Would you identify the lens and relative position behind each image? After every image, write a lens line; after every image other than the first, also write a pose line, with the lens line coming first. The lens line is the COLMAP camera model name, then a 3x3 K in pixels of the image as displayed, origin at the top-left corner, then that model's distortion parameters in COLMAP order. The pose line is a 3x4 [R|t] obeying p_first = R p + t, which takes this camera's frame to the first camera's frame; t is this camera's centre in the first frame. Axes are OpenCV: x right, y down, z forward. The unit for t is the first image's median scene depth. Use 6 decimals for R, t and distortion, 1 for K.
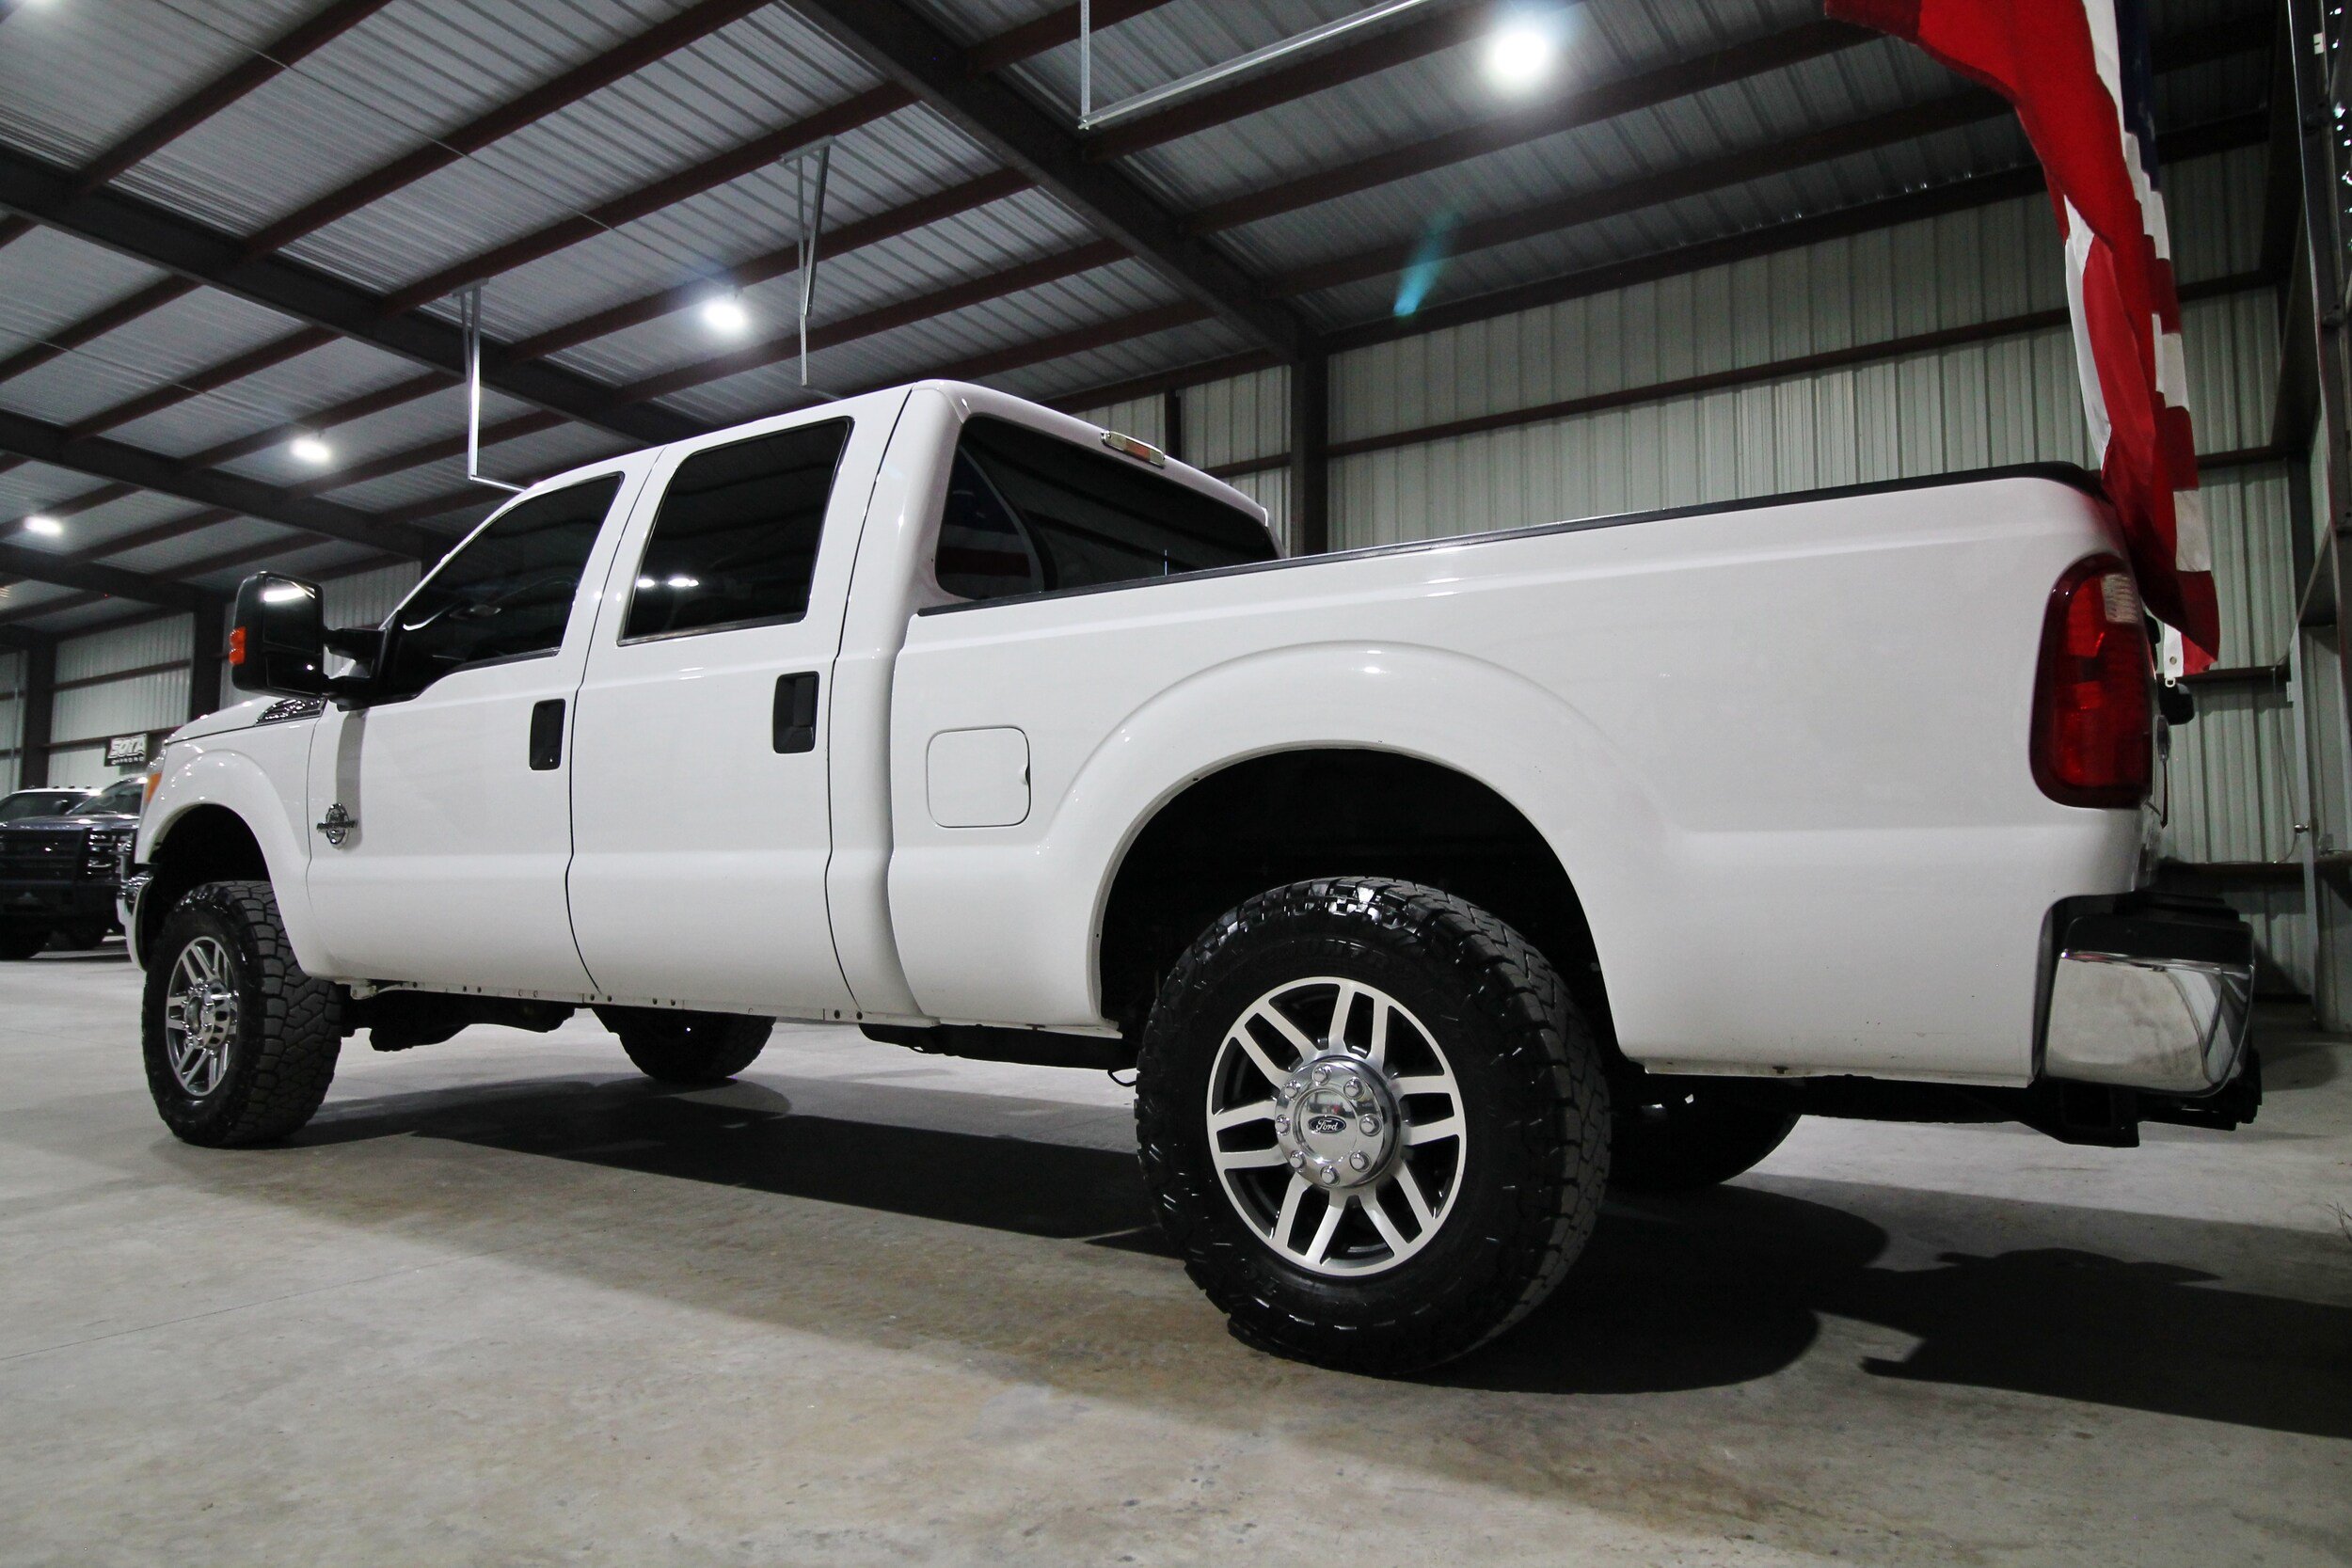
lens RADIAL K [[1474.5, 0, 1195.0], [0, 1474.5, 780.5], [0, 0, 1]] dist [0.001660, -0.005374]
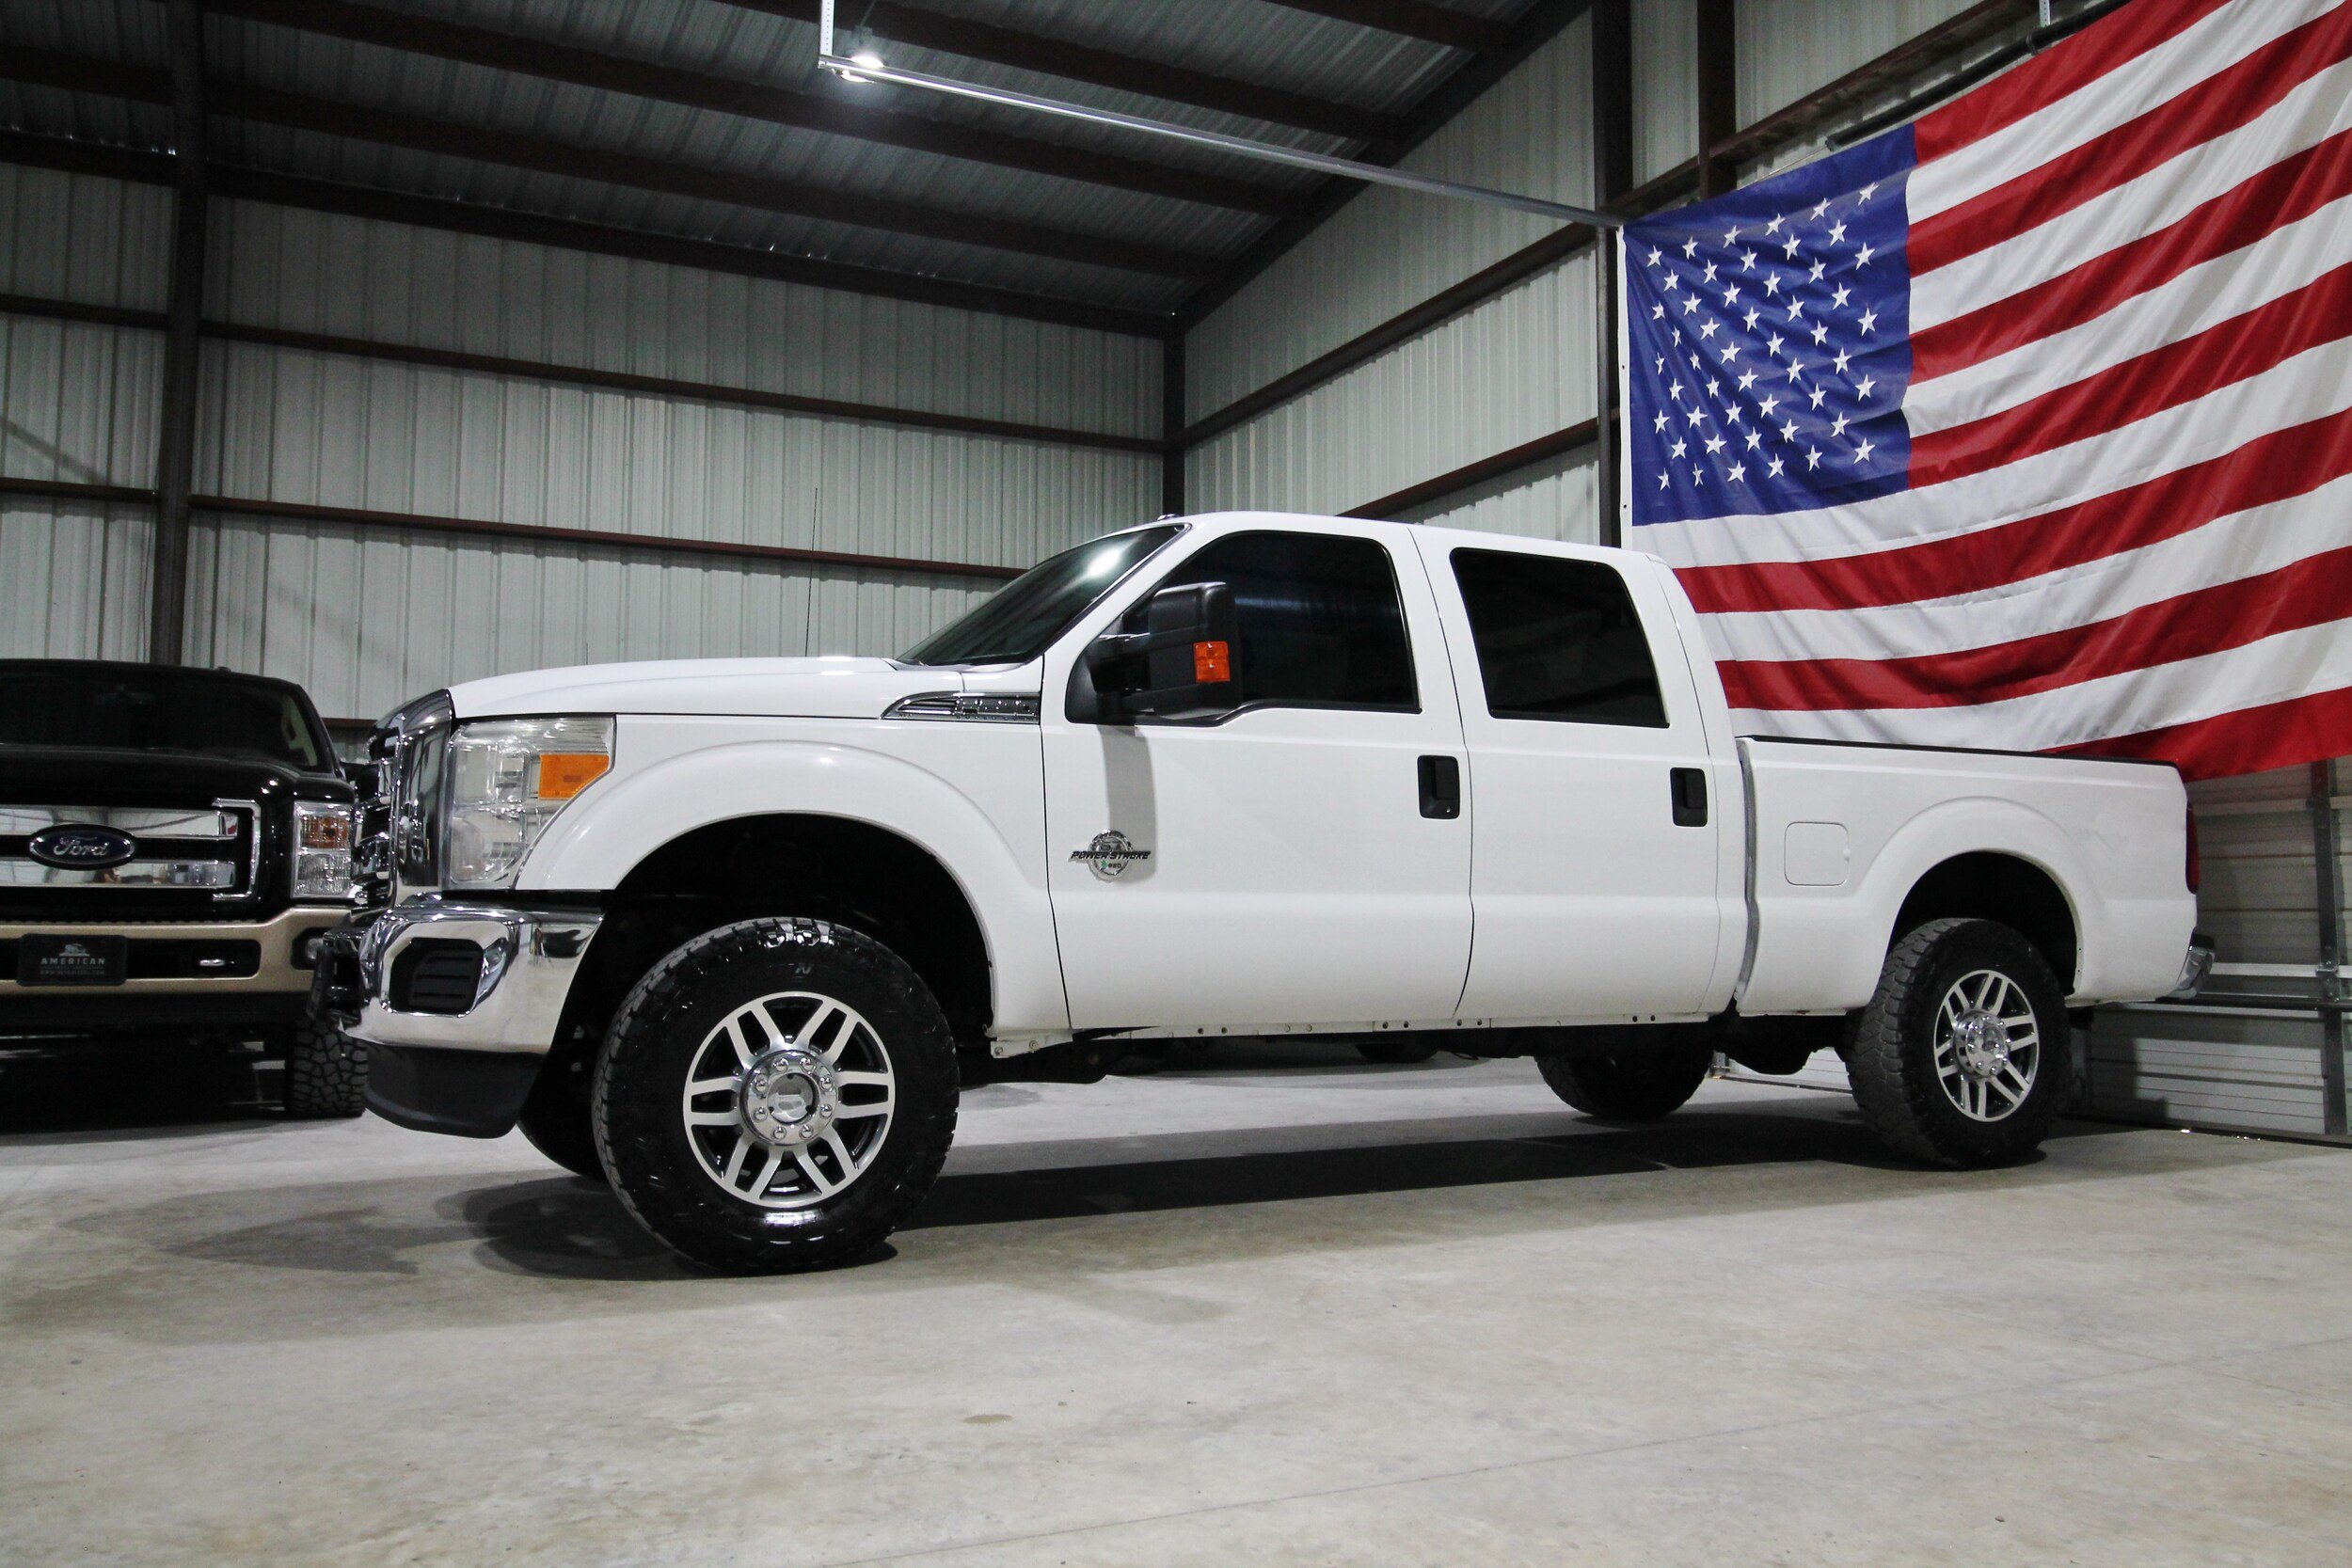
lens RADIAL K [[1857.3, 0, 1176.2], [0, 1857.3, 779.8], [0, 0, 1]] dist [0.009516, -0.001195]
pose [[0.506005, 0.067495, 0.859886, -0.581163], [-0.060684, 0.997249, -0.042567, 0.011720], [-0.860393, -0.030642, 0.508709, 0.152613]]
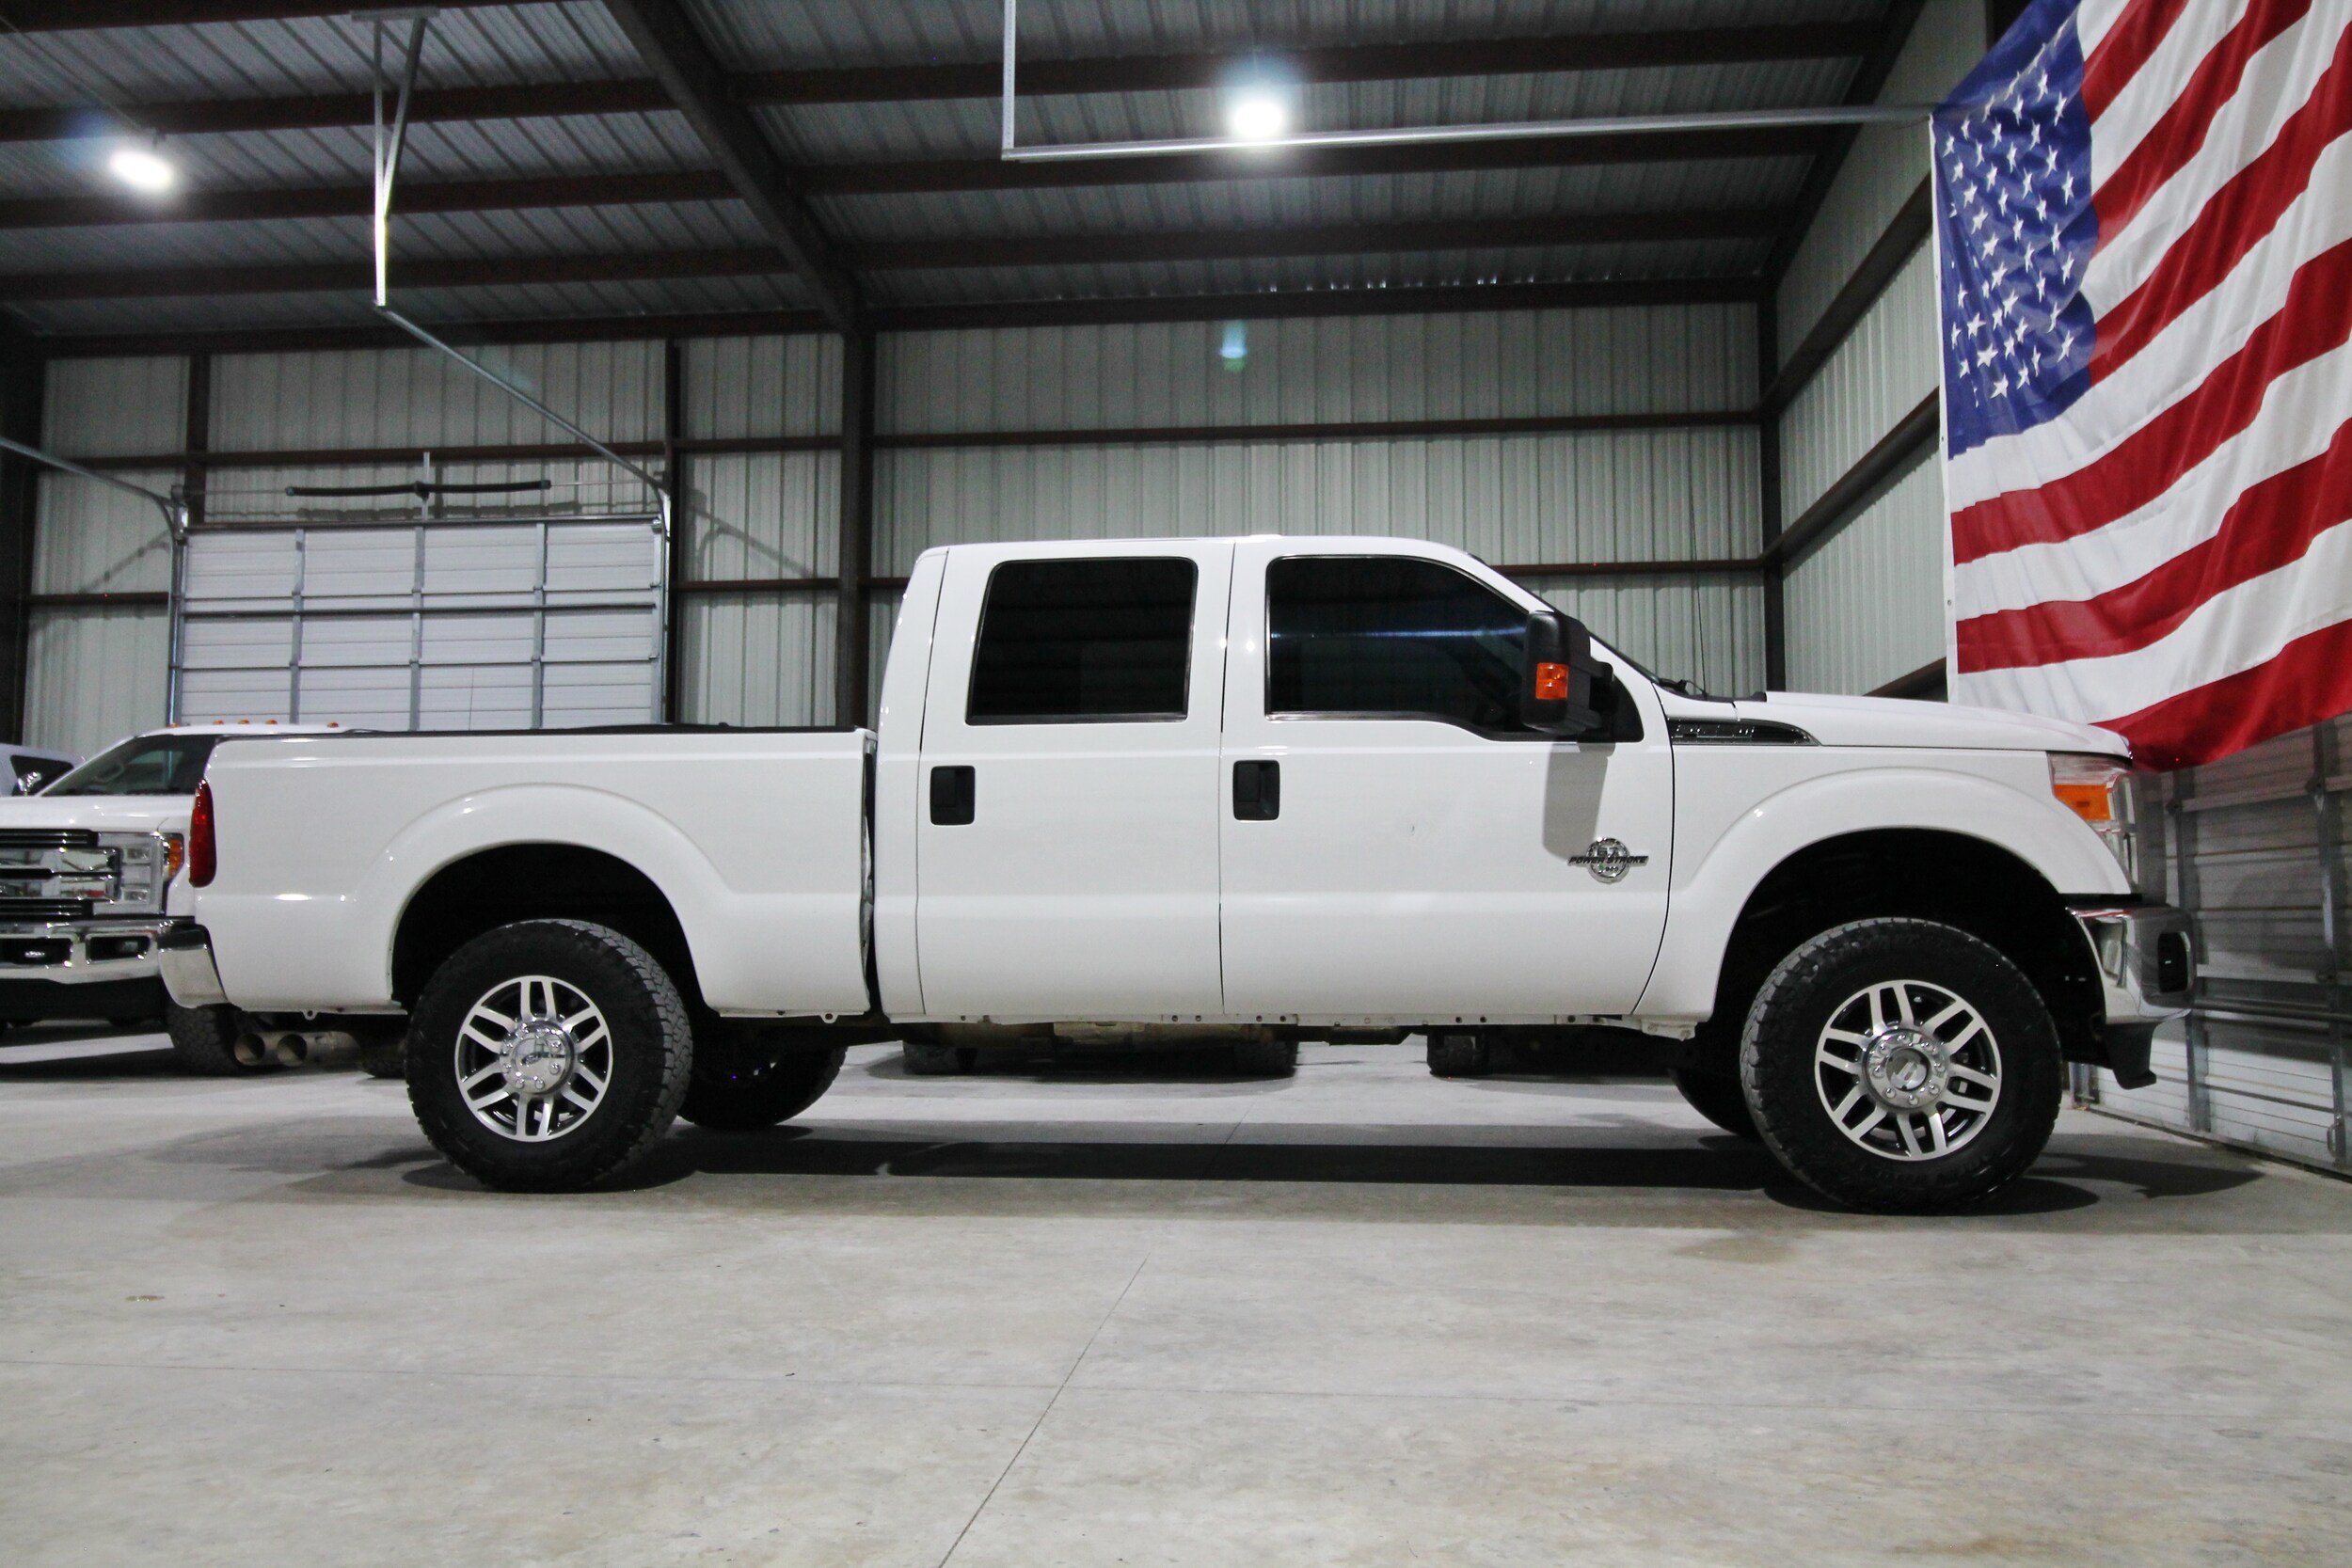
lens RADIAL K [[1848.4, 0, 1173.6], [0, 1848.4, 784.3], [0, 0, 1]] dist [0.008957, -0.006334]
pose [[0.883938, 0.035814, 0.466230, -0.349374], [-0.032457, 0.999357, -0.015231, -0.005358], [-0.466476, -0.001669, 0.884532, -0.098894]]
